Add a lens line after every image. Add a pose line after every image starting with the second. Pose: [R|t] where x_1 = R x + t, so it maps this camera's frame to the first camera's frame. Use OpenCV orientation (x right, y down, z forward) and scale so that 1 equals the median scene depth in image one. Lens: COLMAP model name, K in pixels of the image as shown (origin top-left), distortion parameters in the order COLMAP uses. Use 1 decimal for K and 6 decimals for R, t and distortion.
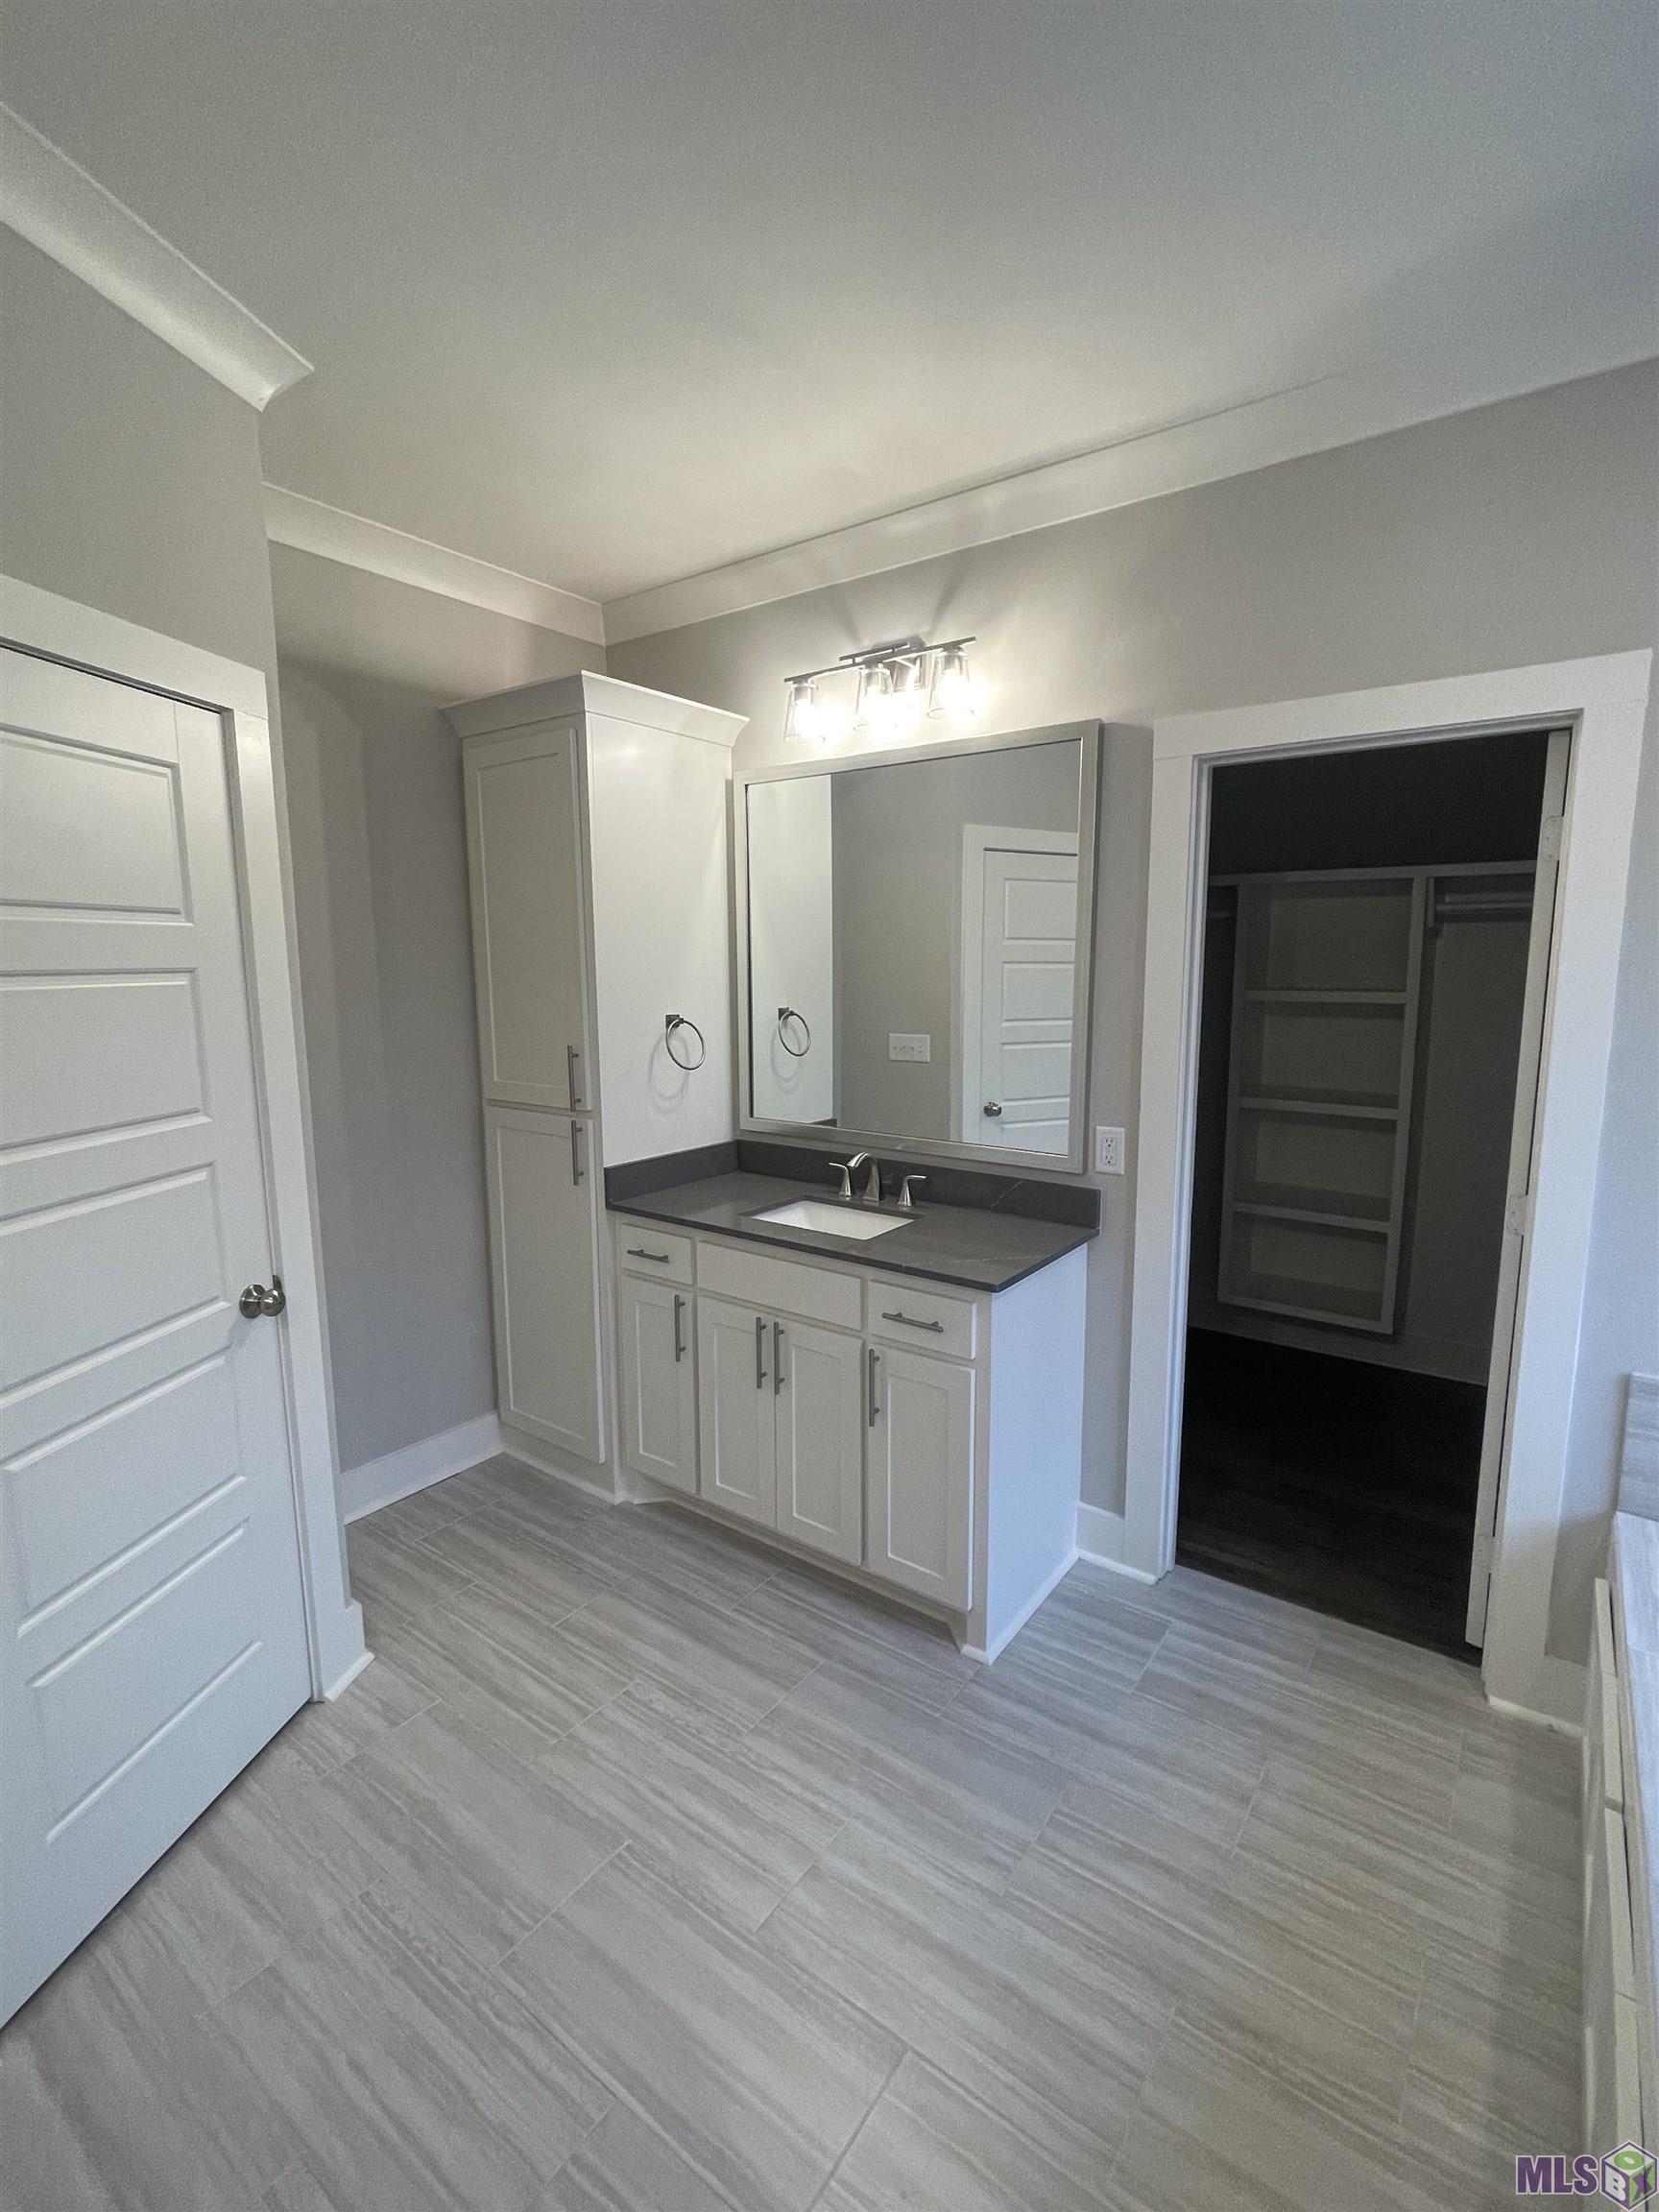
lens RADIAL K [[1000.7, 0, 831.1], [0, 1000.7, 1104.4], [0, 0, 1]] dist [-0.004167, 0.002450]
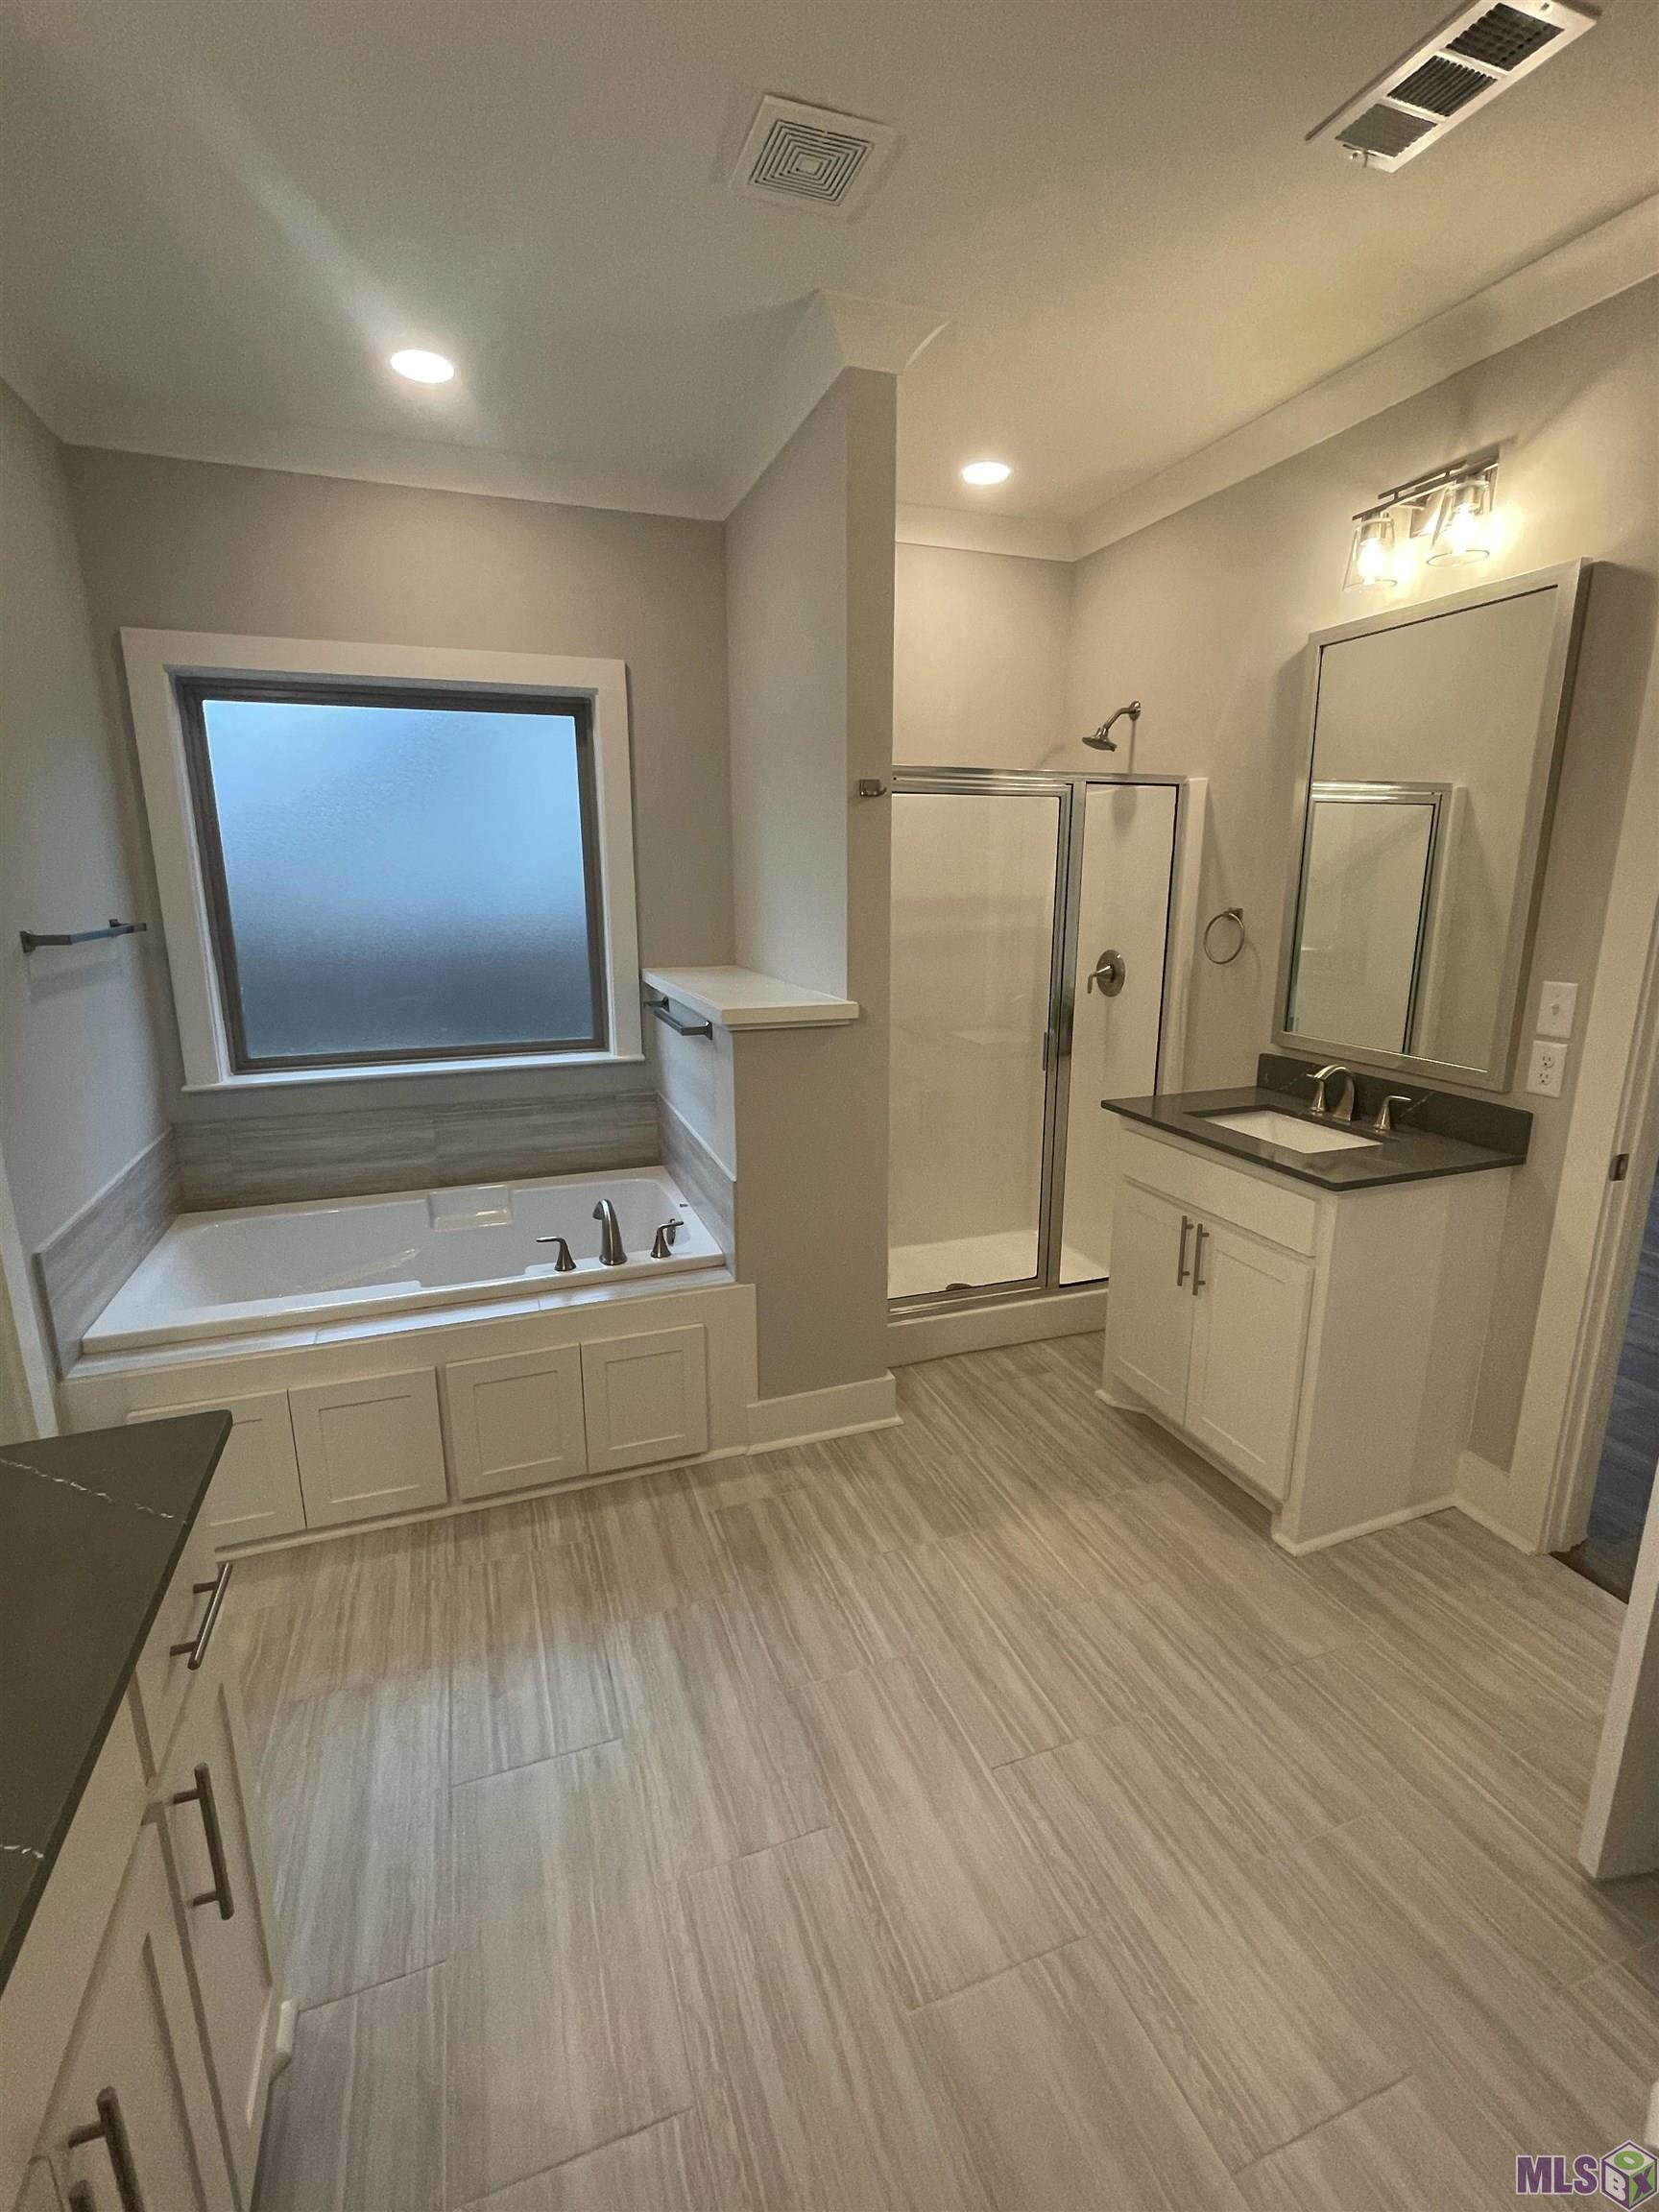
lens RADIAL K [[1007.9, 0, 835.4], [0, 1007.9, 1103.2], [0, 0, 1]] dist [-0.006831, 0.006414]
pose [[-0.834017, -0.116656, 0.539265, -0.449613], [0.086294, 0.937783, 0.336327, -0.160802], [-0.544949, 0.327038, -0.772060, 1.282732]]
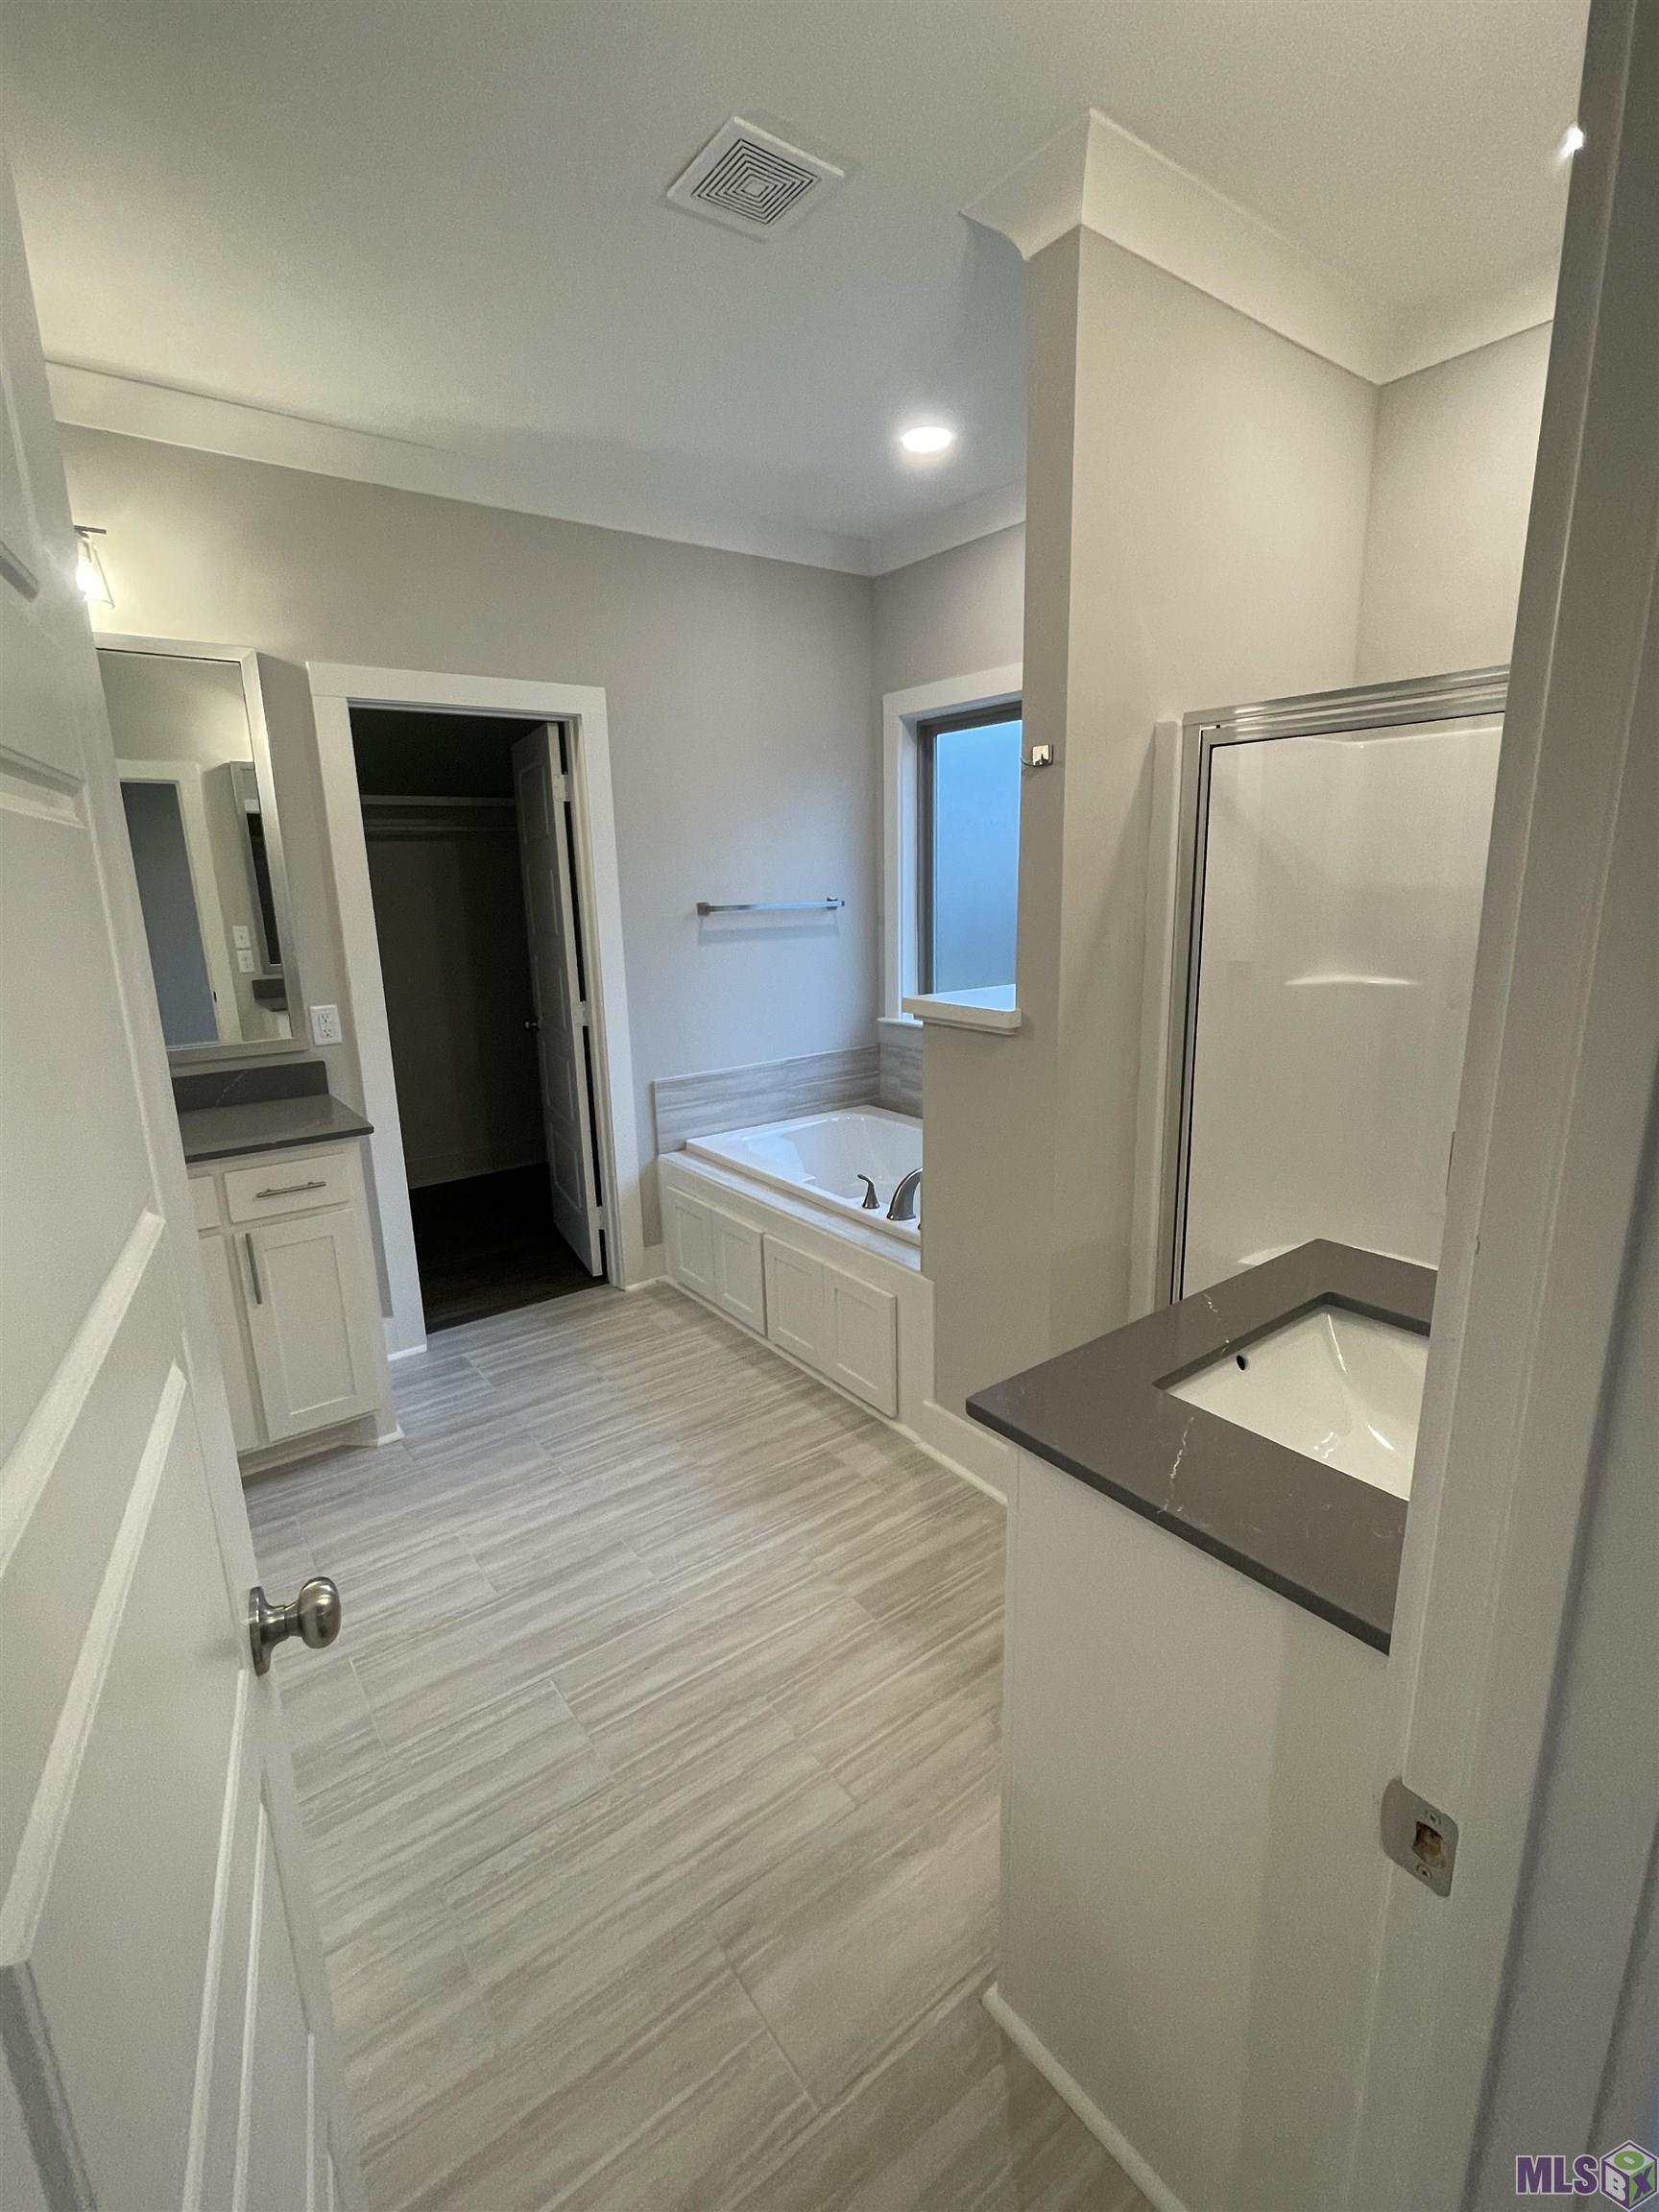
lens RADIAL K [[1000.7, 0, 831.1], [0, 1000.7, 1104.4], [0, 0, 1]] dist [-0.004167, 0.002450]
pose [[0.287425, -0.218170, 0.932625, -0.870800], [0.156559, 0.971318, 0.178972, 0.023527], [-0.944921, 0.094570, 0.313338, 0.083371]]
